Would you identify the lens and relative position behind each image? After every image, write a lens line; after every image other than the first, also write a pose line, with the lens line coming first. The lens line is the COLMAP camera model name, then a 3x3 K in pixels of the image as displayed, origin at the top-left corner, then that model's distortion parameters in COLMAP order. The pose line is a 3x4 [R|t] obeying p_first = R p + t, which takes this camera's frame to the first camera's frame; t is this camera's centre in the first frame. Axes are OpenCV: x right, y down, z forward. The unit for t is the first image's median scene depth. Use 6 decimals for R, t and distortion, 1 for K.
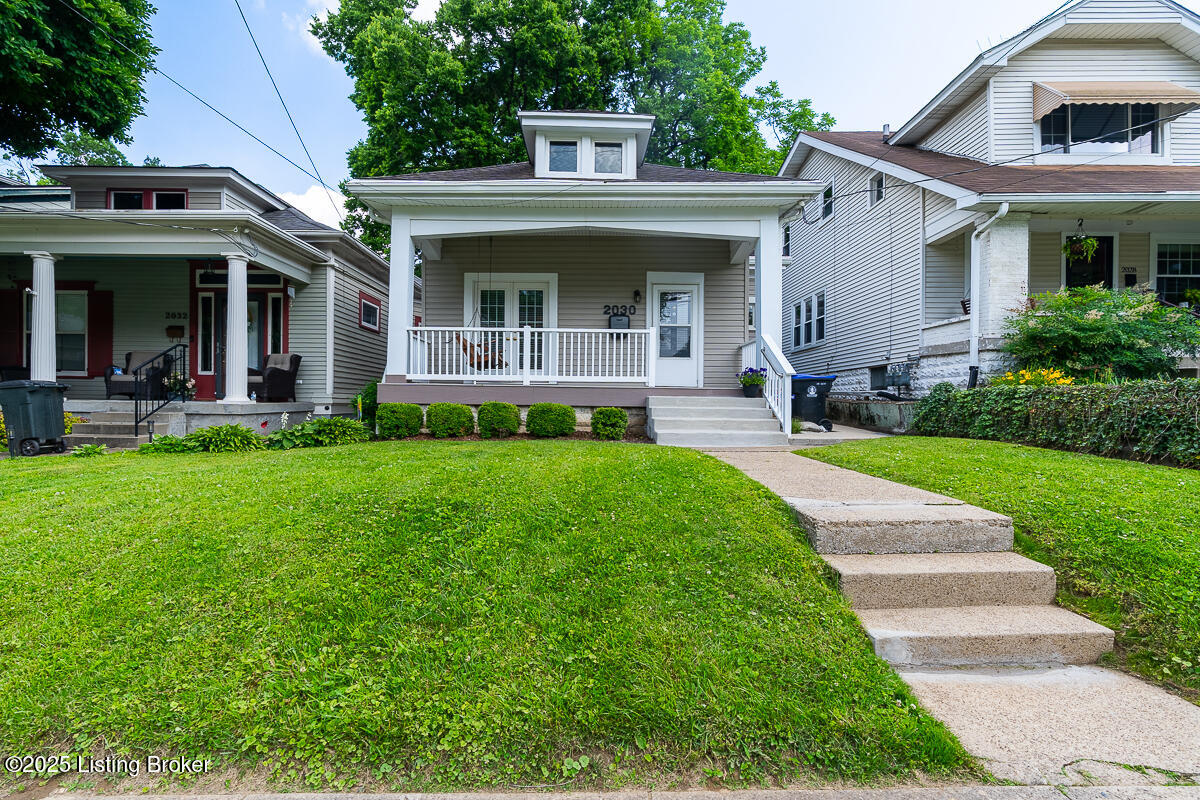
lens RADIAL K [[558.7, 0, 582.4], [0, 558.7, 405.4], [0, 0, 1]] dist [-0.001779, 0.000700]
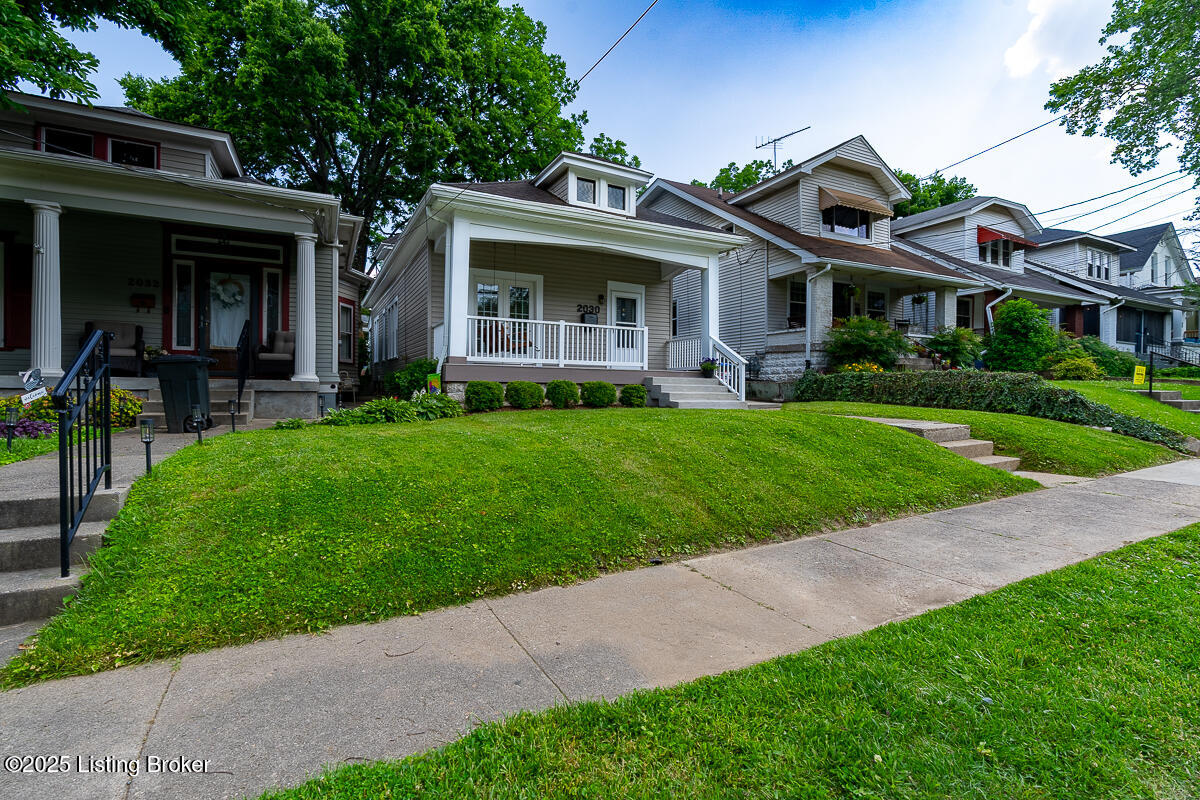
lens RADIAL K [[545.1, 0, 595.4], [0, 545.1, 388.1], [0, 0, 1]] dist [-0.001045, 0.000539]
pose [[0.886627, -0.001946, 0.462481, -0.563713], [0.001746, 0.999998, 0.000861, 0.008814], [-0.462482, 0.000044, 0.886629, -0.118470]]
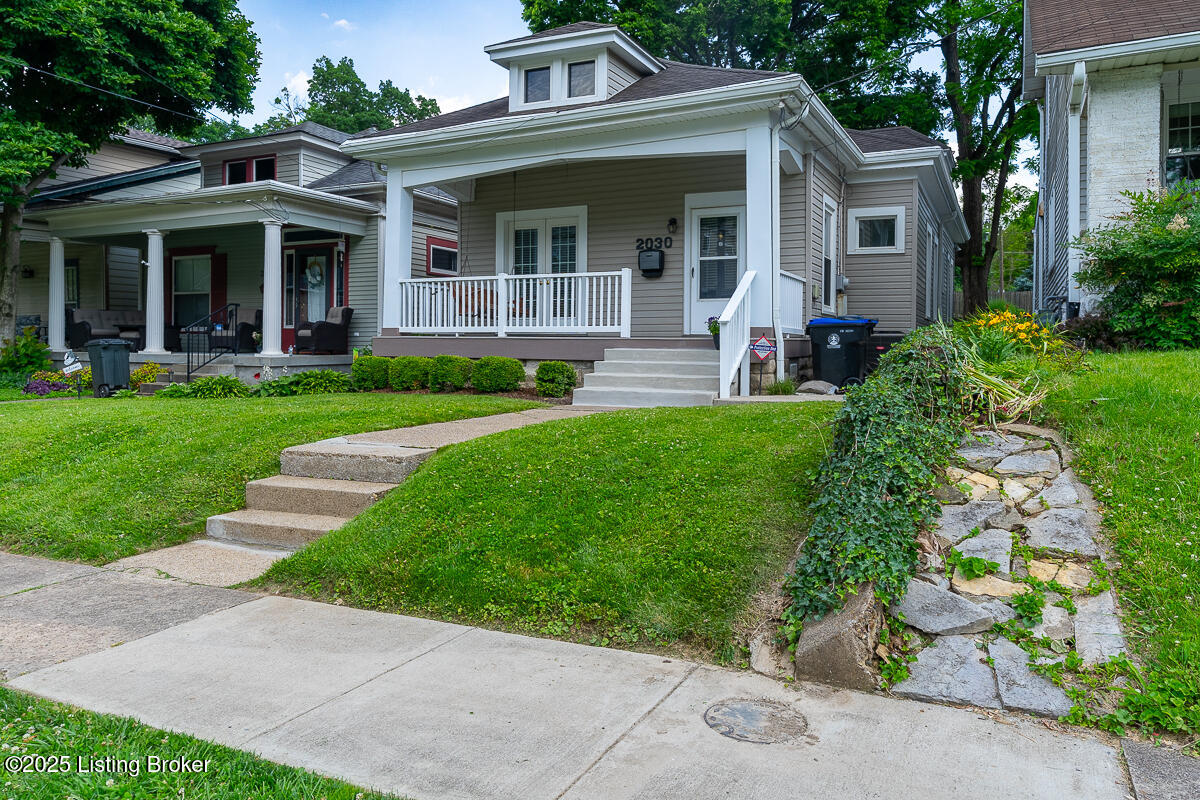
lens RADIAL K [[800.4, 0, 602.3], [0, 800.4, 351.6], [0, 0, 1]] dist [0.005115, 0.000667]
pose [[0.901292, -0.001652, -0.433210, 0.586827], [-0.000115, 0.999992, -0.004051, -0.006002], [0.433213, 0.003701, 0.901284, -0.118094]]
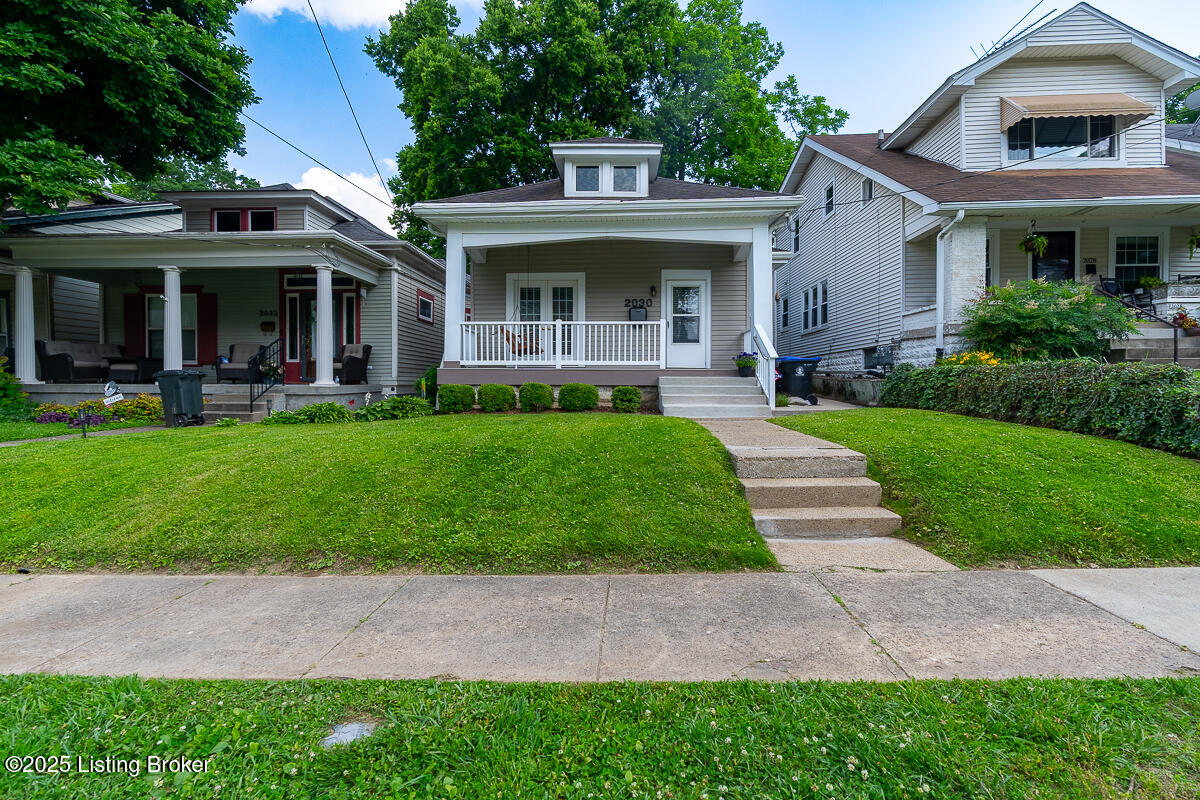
lens RADIAL K [[545.1, 0, 595.4], [0, 545.1, 388.1], [0, 0, 1]] dist [-0.001045, 0.000539]
pose [[0.999097, -0.008903, -0.041555, 0.026337], [0.009134, 0.999944, 0.005386, 0.000289], [0.041505, -0.005761, 0.999122, -0.165153]]
